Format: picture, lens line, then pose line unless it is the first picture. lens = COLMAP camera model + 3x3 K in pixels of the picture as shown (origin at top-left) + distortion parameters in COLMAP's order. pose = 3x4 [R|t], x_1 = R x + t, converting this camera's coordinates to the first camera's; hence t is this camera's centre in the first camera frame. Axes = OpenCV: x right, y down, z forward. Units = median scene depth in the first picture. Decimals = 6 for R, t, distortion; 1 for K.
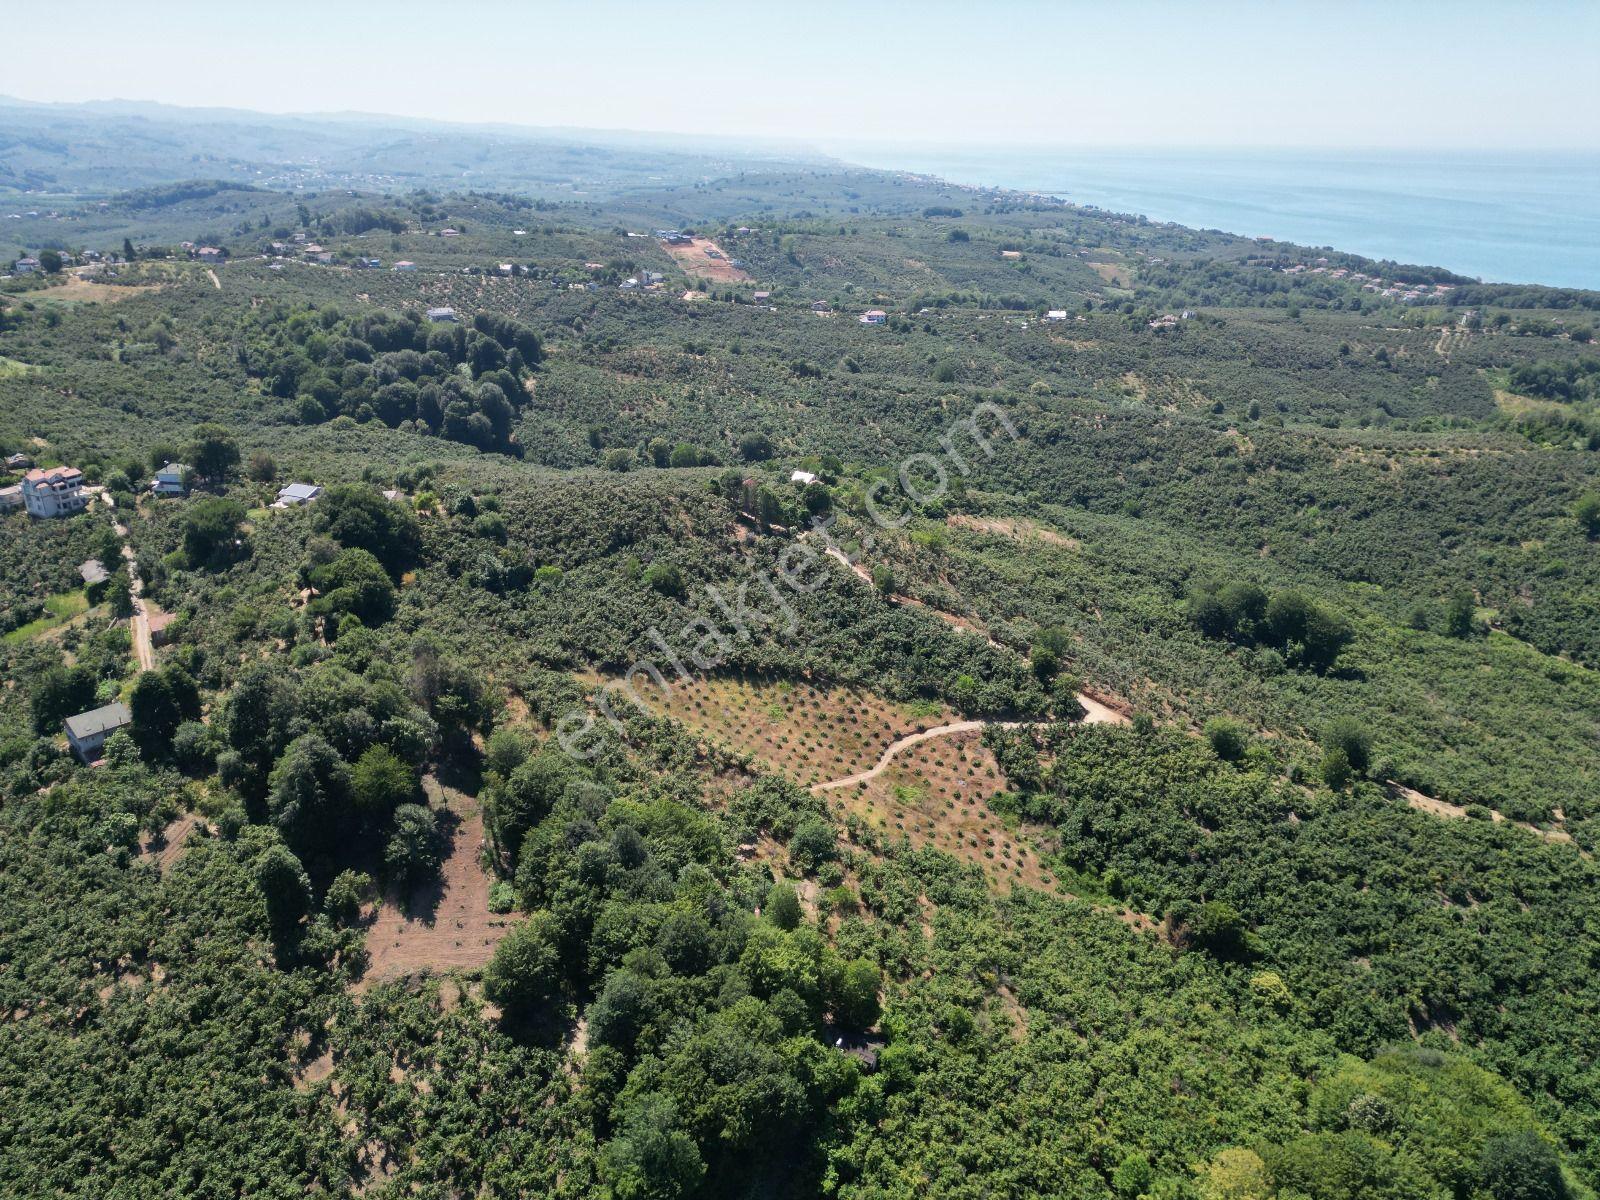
lens RADIAL K [[1117.9, 0, 800.0], [0, 1117.9, 599.7], [0, 0, 1]] dist [0.076197, -0.078282]
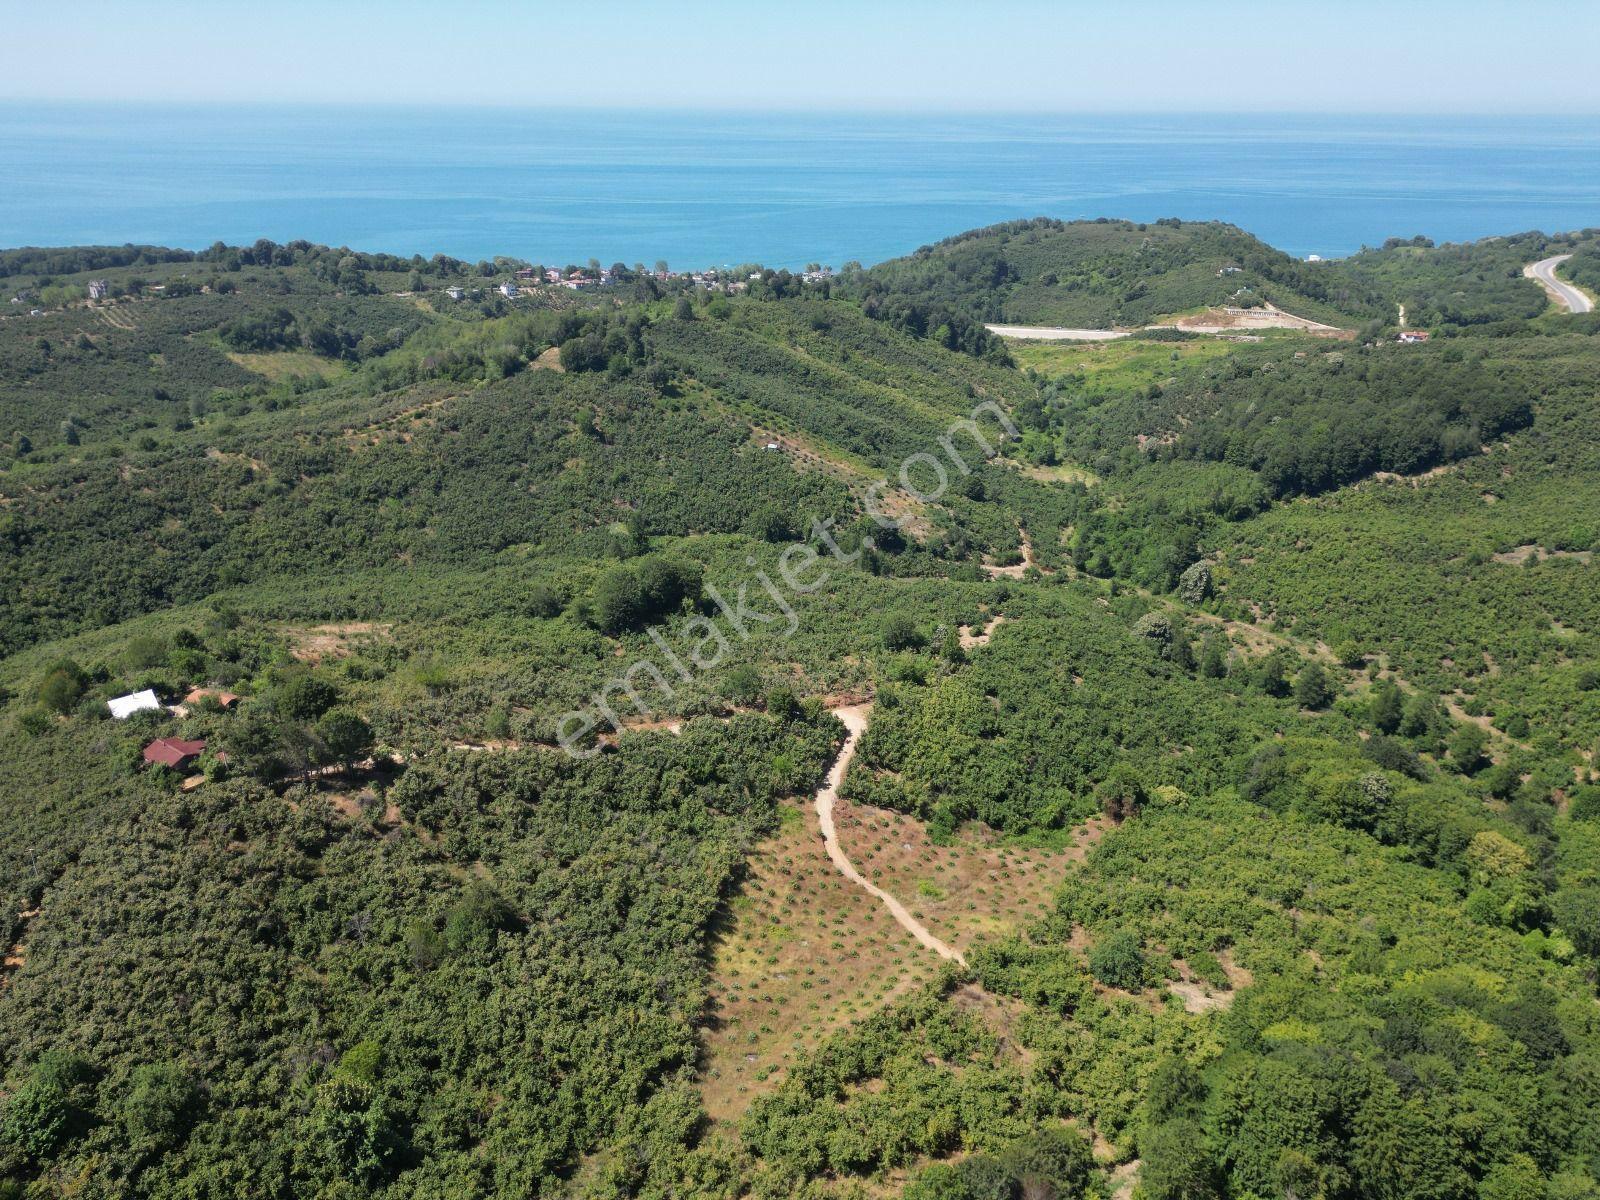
lens RADIAL K [[1117.9, 0, 799.1], [0, 1117.9, 600.5], [0, 0, 1]] dist [0.076197, -0.078282]
pose [[0.262636, -0.399161, 0.878461, -0.538254], [0.363575, 0.884256, 0.293095, -0.278061], [-0.893776, 0.242409, 0.377362, 0.652604]]
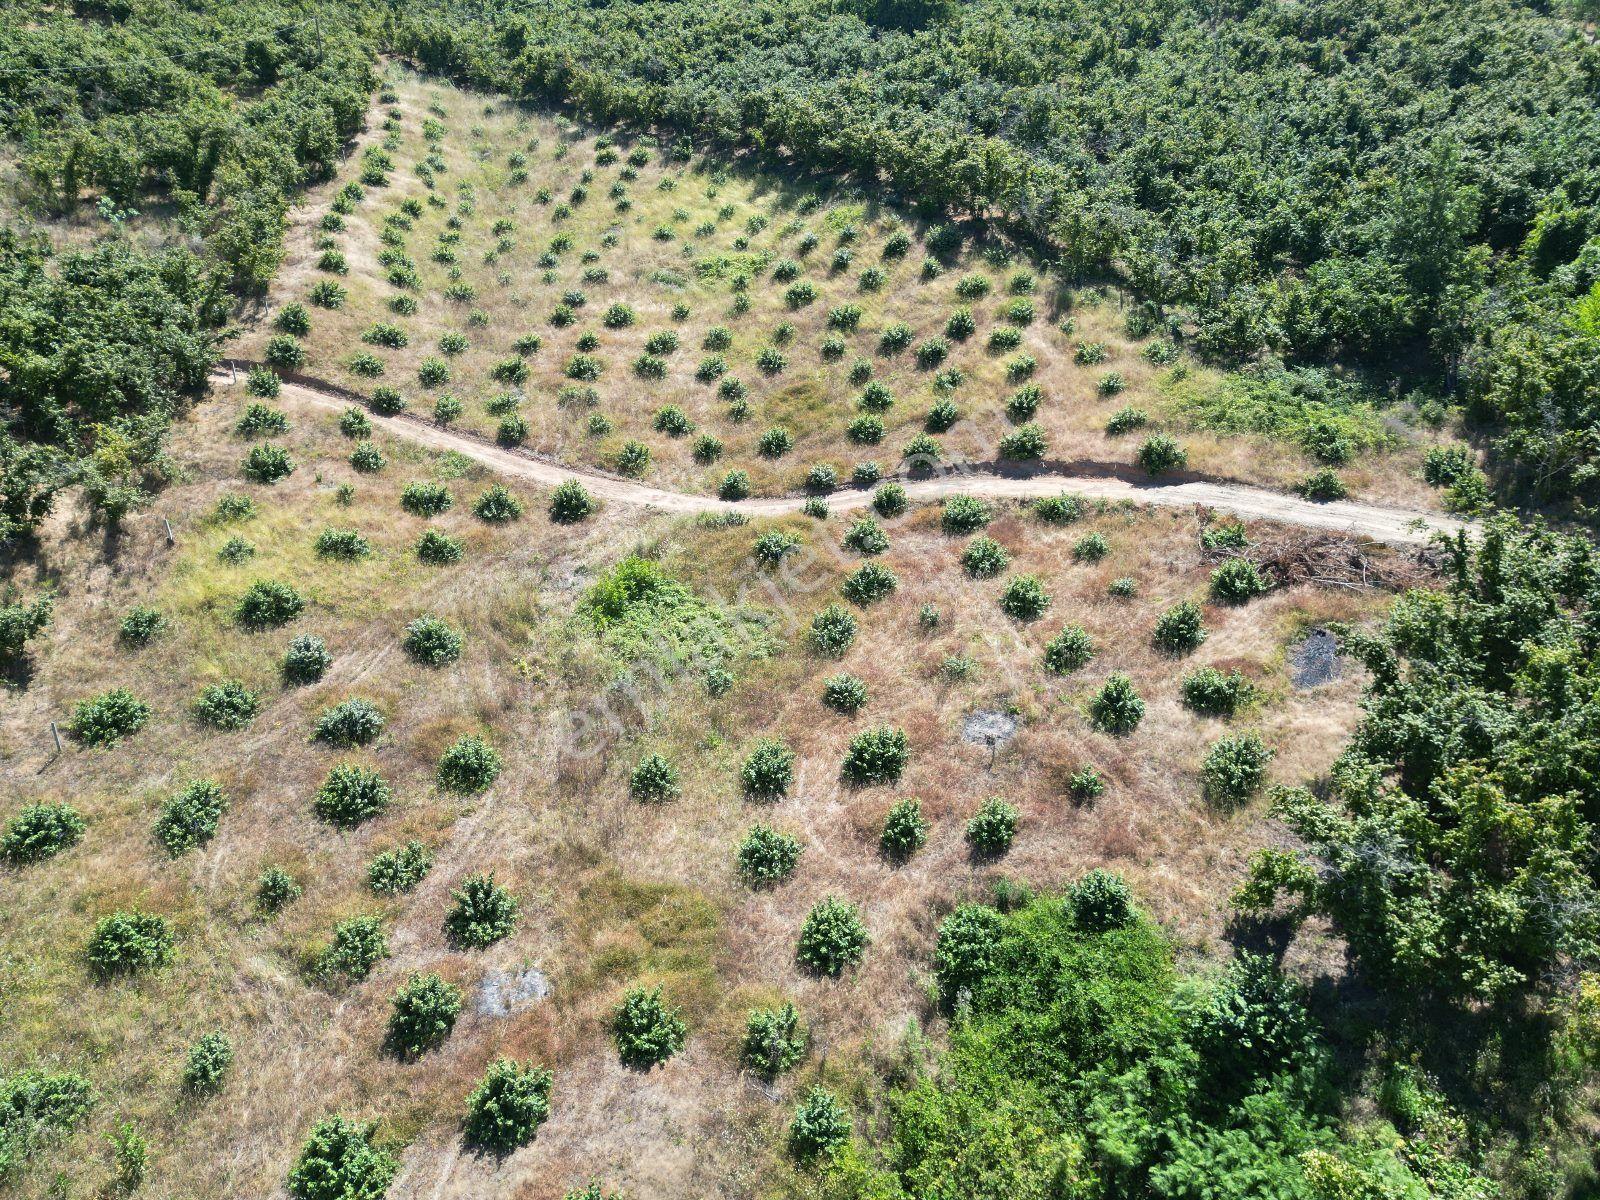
lens RADIAL K [[1117.9, 0, 797.8], [0, 1117.9, 608.2], [0, 0, 1]] dist [0.076197, -0.078282]
pose [[0.536894, 0.326317, -0.777986, 0.225420], [-0.319759, 0.932073, 0.170279, 0.122997], [0.780704, 0.157346, 0.604767, 0.830389]]
